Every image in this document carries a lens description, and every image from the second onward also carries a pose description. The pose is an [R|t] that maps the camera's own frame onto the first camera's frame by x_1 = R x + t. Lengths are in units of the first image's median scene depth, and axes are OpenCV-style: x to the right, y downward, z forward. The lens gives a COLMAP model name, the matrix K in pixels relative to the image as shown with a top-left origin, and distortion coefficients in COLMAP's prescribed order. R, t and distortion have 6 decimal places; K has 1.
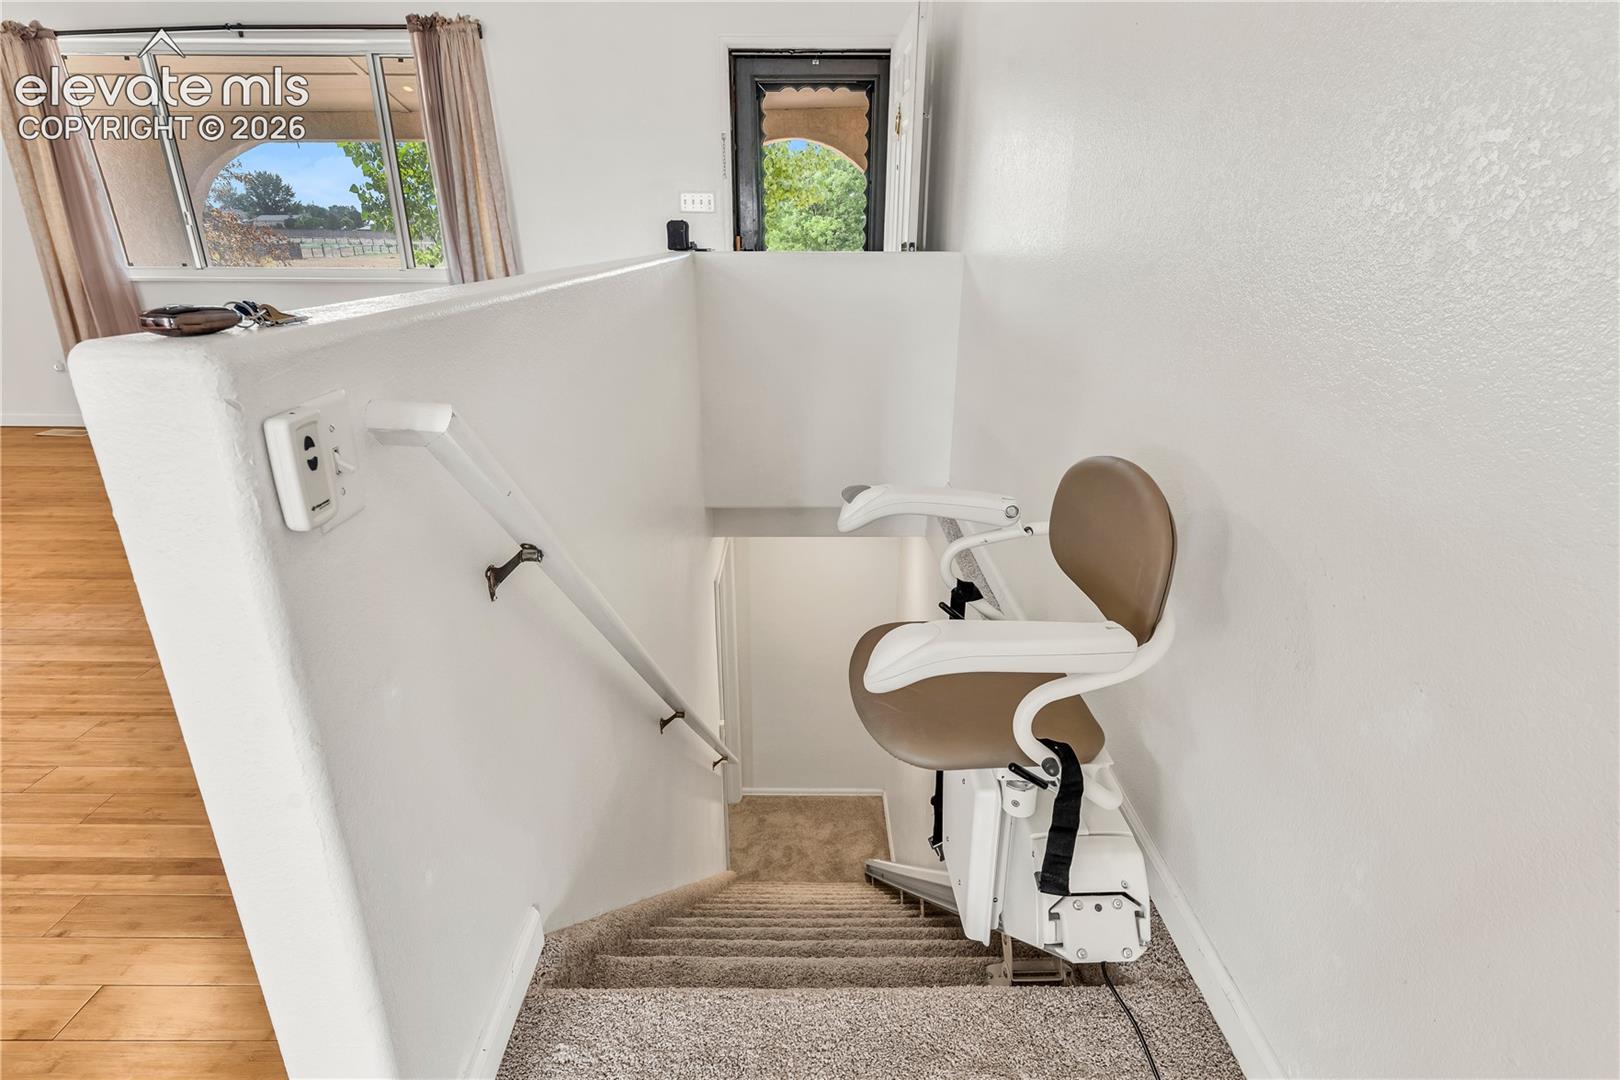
lens RADIAL K [[823.4, 0, 824.8], [0, 823.4, 547.1], [0, 0, 1]] dist [0.003728, -0.001123]
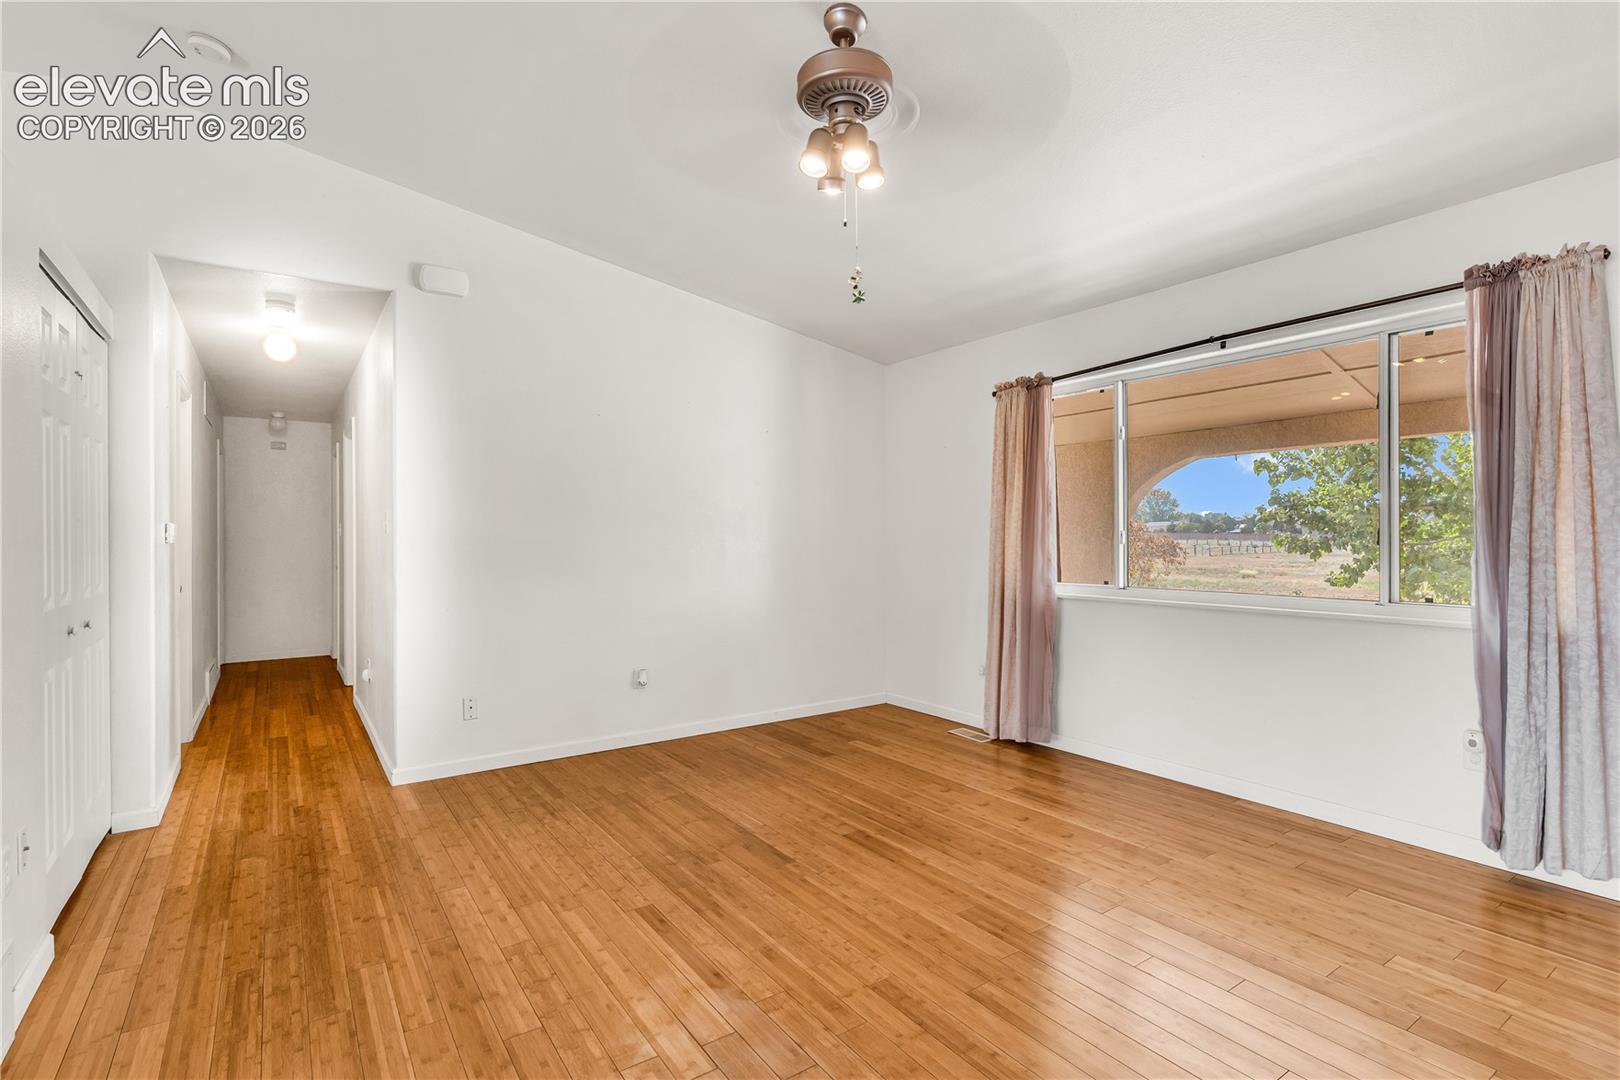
lens RADIAL K [[772.7, 0, 799.8], [0, 772.7, 546.1], [0, 0, 1]] dist [0.002465, 0.000519]
pose [[0.551063, 0.005335, -0.834446, -0.251709], [-0.290315, 0.938736, -0.185721, -0.125037], [0.782334, 0.344596, 0.518852, 0.273154]]
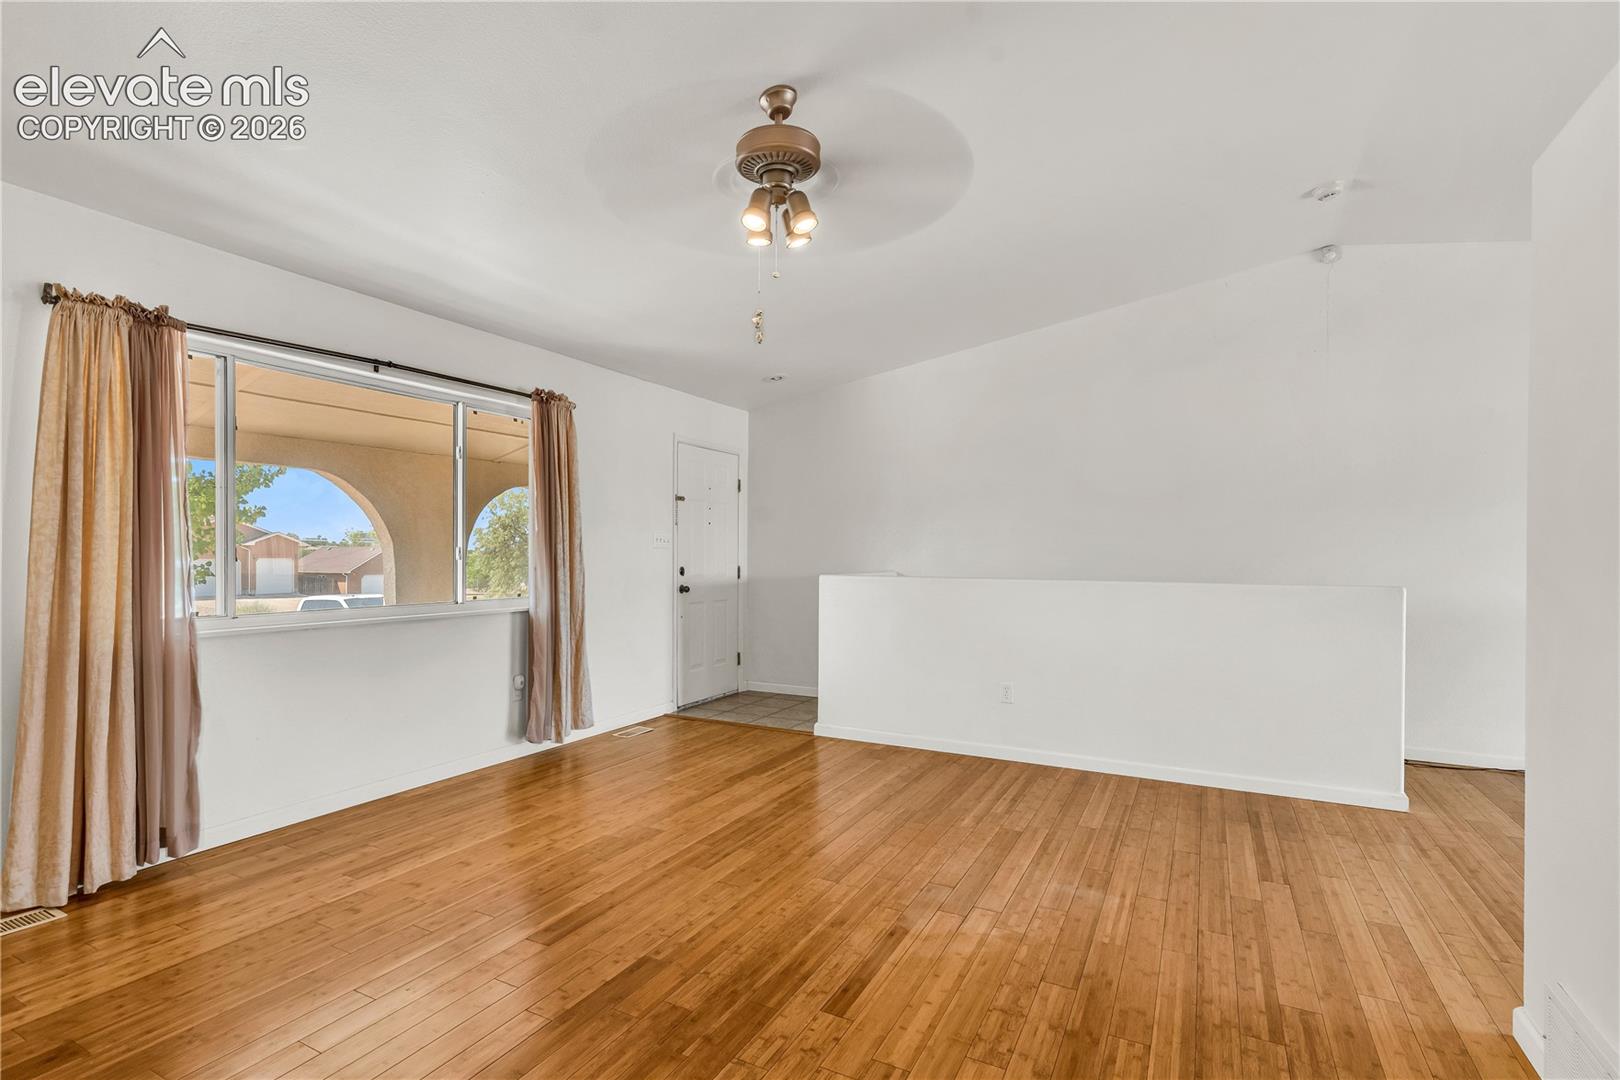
lens RADIAL K [[772.7, 0, 777.8], [0, 772.7, 546.2], [0, 0, 1]] dist [0.002465, 0.000519]
pose [[0.498696, 0.007279, 0.866746, -1.192347], [0.305783, 0.934195, -0.183783, -0.130122], [-0.811048, 0.356688, 0.463654, 0.287076]]
